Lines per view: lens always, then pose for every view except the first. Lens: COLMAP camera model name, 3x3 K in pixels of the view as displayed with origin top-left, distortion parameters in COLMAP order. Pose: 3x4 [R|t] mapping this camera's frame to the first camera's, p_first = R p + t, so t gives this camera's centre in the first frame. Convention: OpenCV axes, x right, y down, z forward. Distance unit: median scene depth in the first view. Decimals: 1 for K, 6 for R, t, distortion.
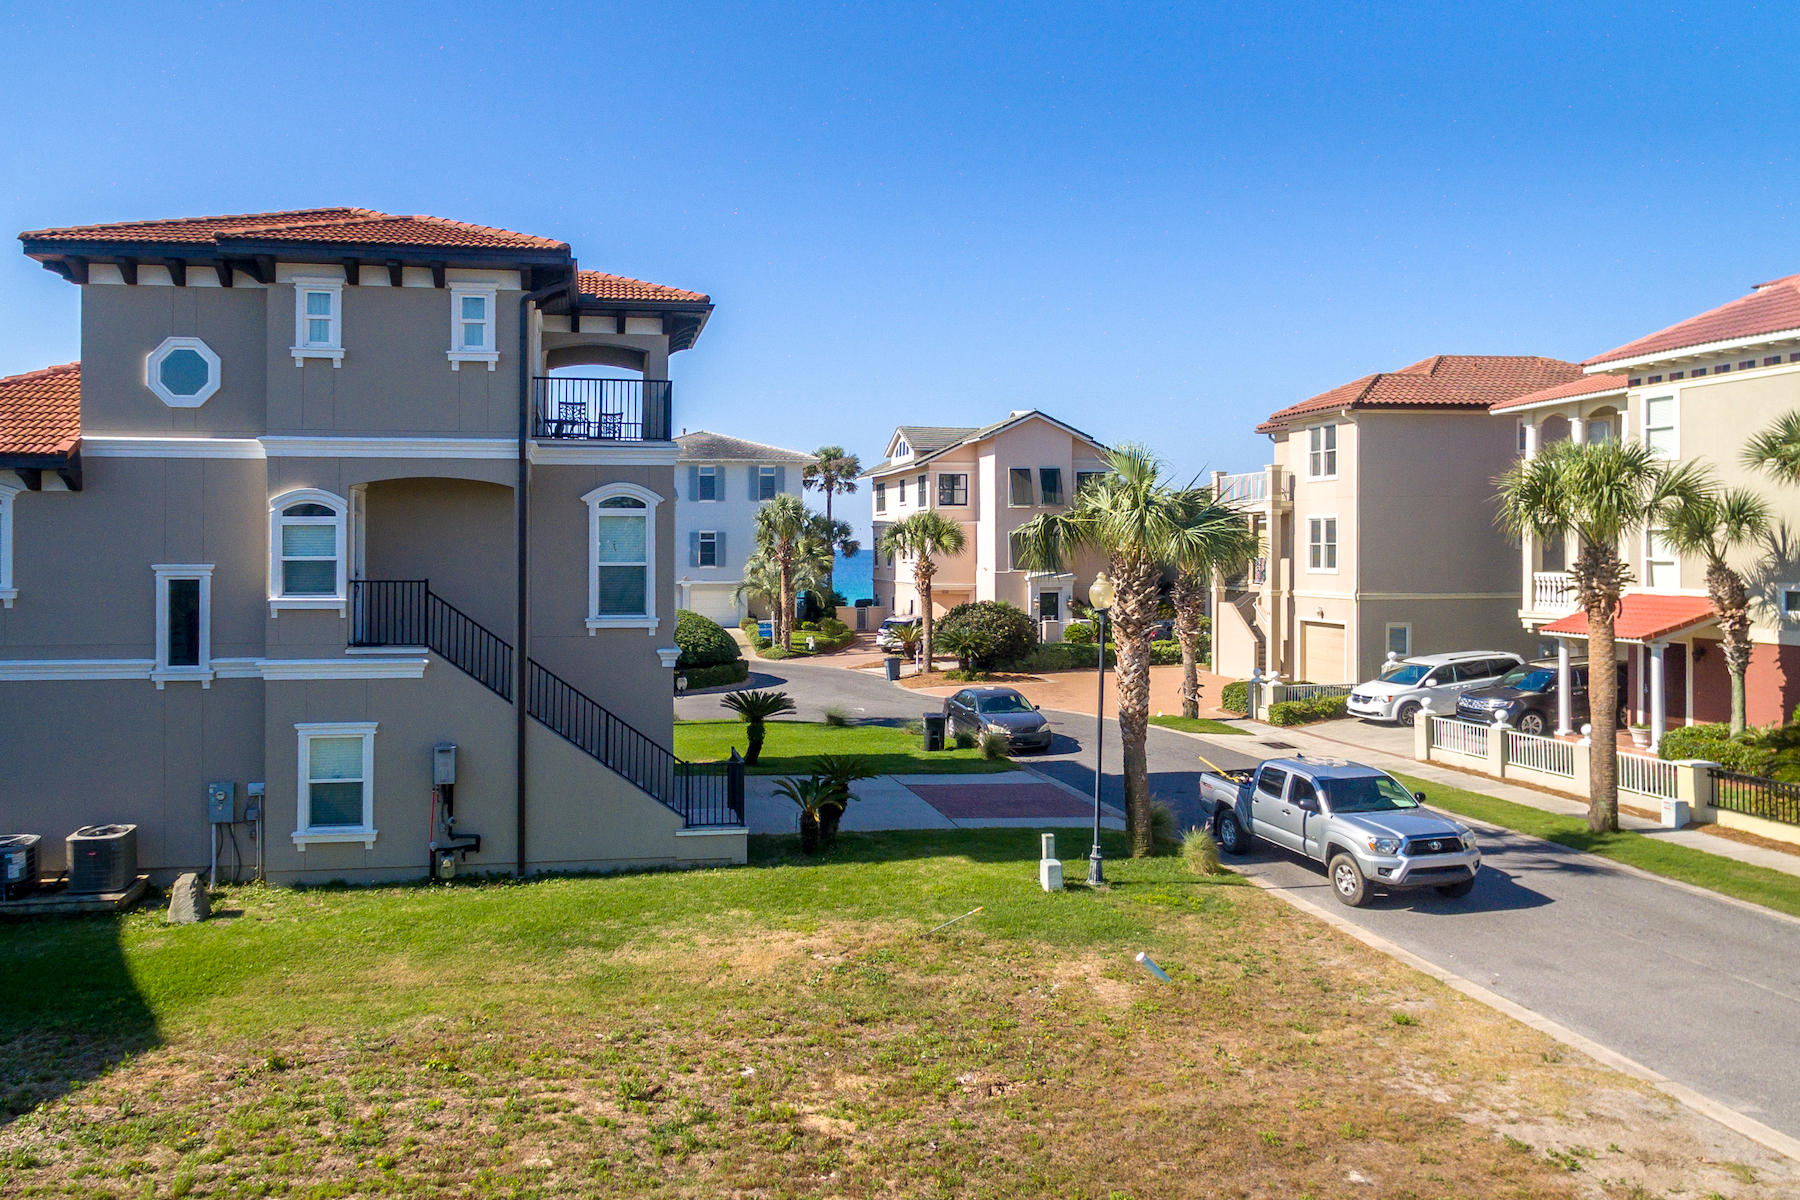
lens RADIAL K [[1254.0, 0, 783.9], [0, 1254.0, 553.7], [0, 0, 1]] dist [0.002299, 0.004268]
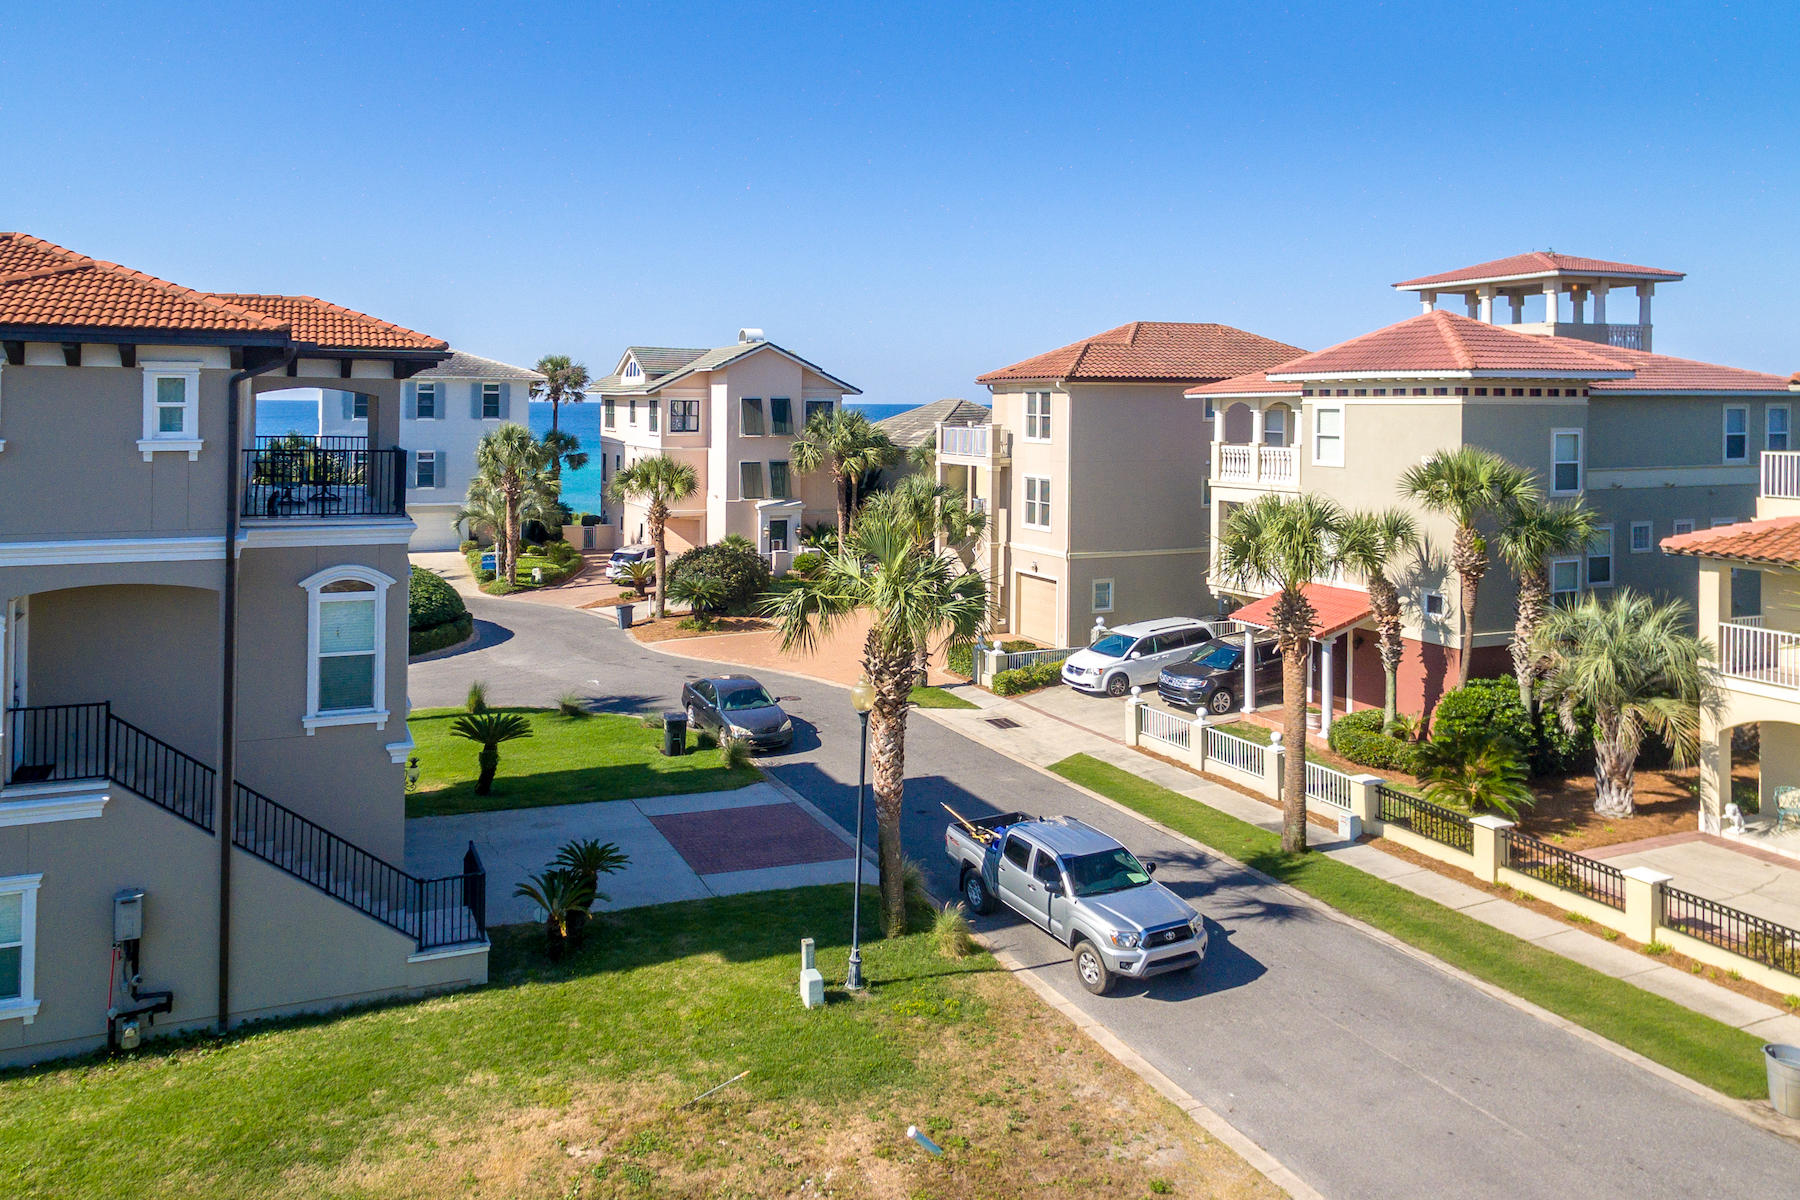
lens RADIAL K [[1248.6, 0, 804.1], [0, 1248.6, 404.2], [0, 0, 1]] dist [0.003899, 0.001597]
pose [[0.971367, 0.009222, 0.237406, -0.025083], [-0.008483, 0.999955, -0.004135, -0.174463], [-0.237434, 0.002003, 0.971402, 0.049630]]
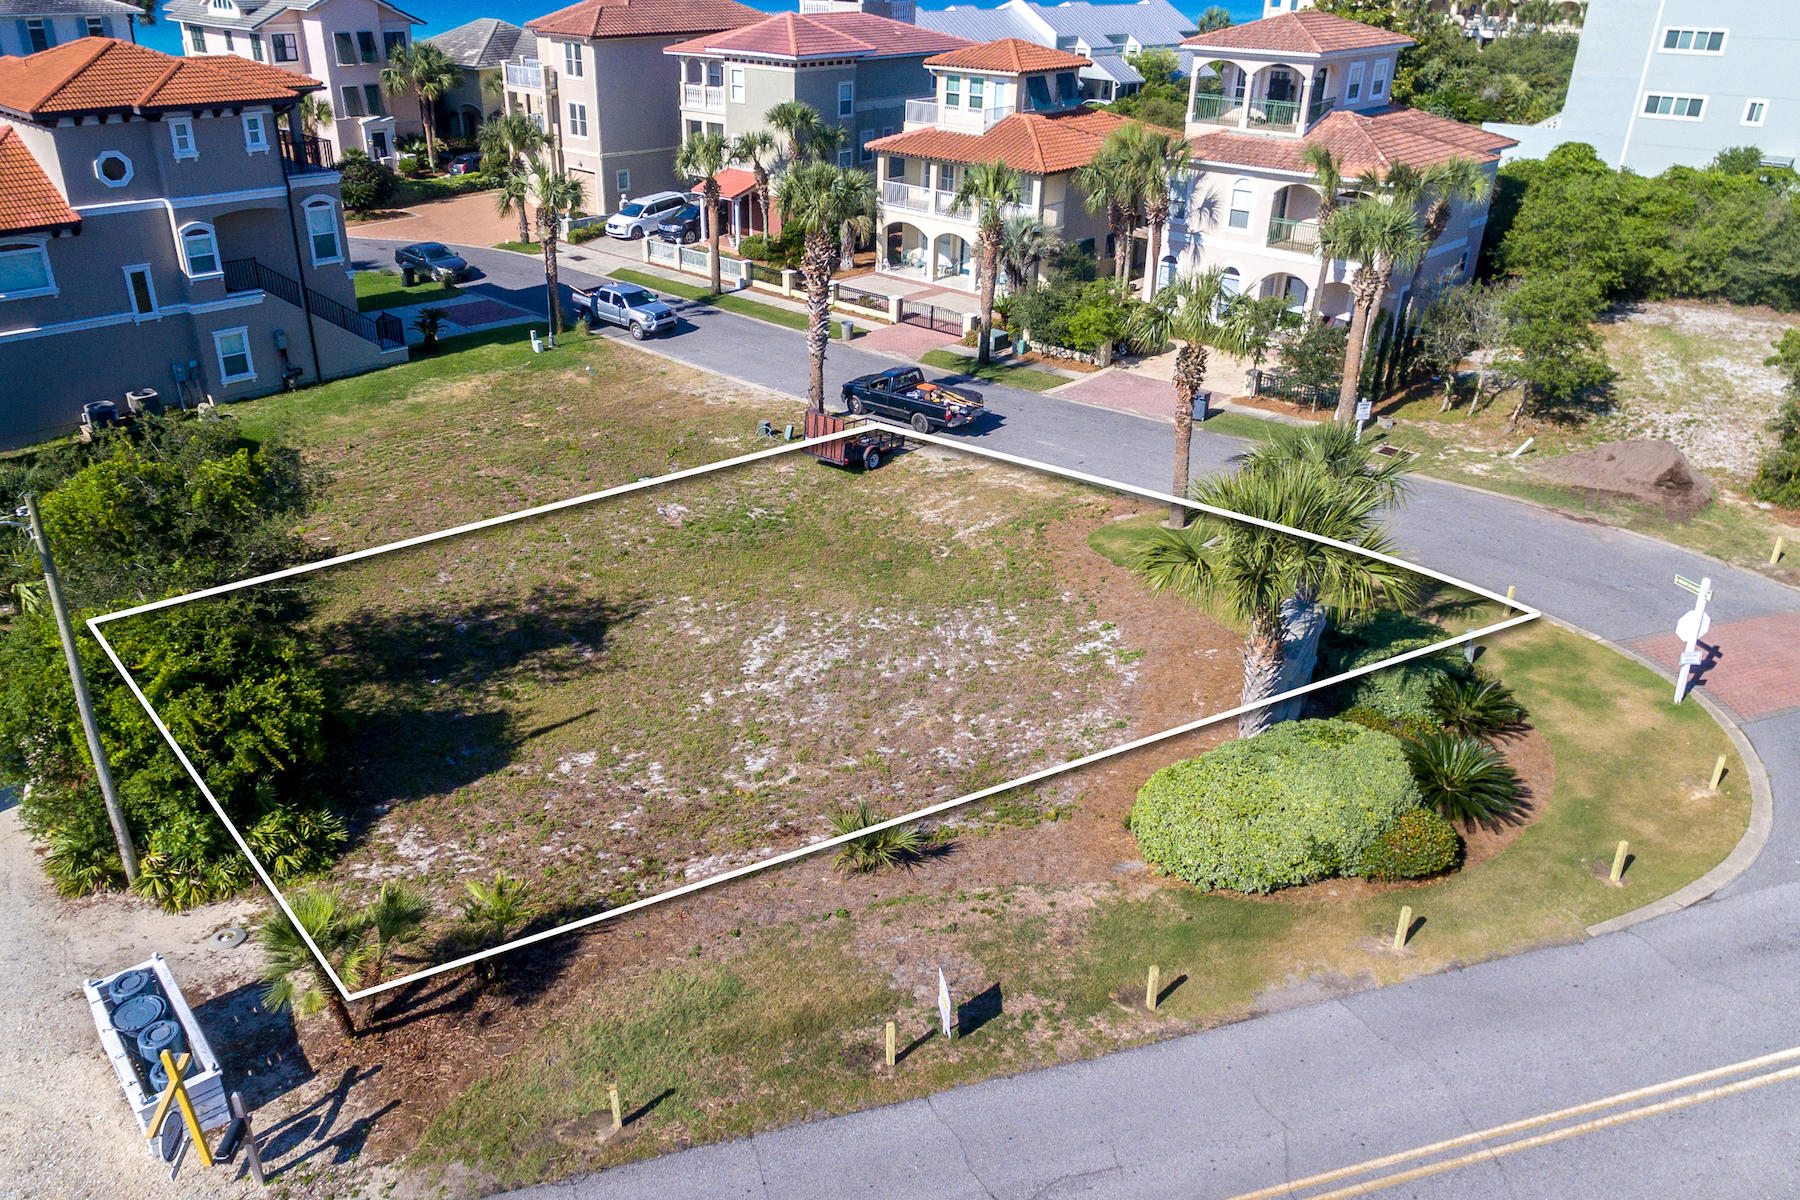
lens RADIAL K [[1250.4, 0, 831.6], [0, 1250.4, 646.9], [0, 0, 1]] dist [-0.004115, 0.000818]
pose [[0.801110, -0.283891, 0.526904, -0.776253], [-0.011655, 0.872783, 0.487969, -0.437483], [-0.598403, -0.397058, 0.695887, -1.317965]]
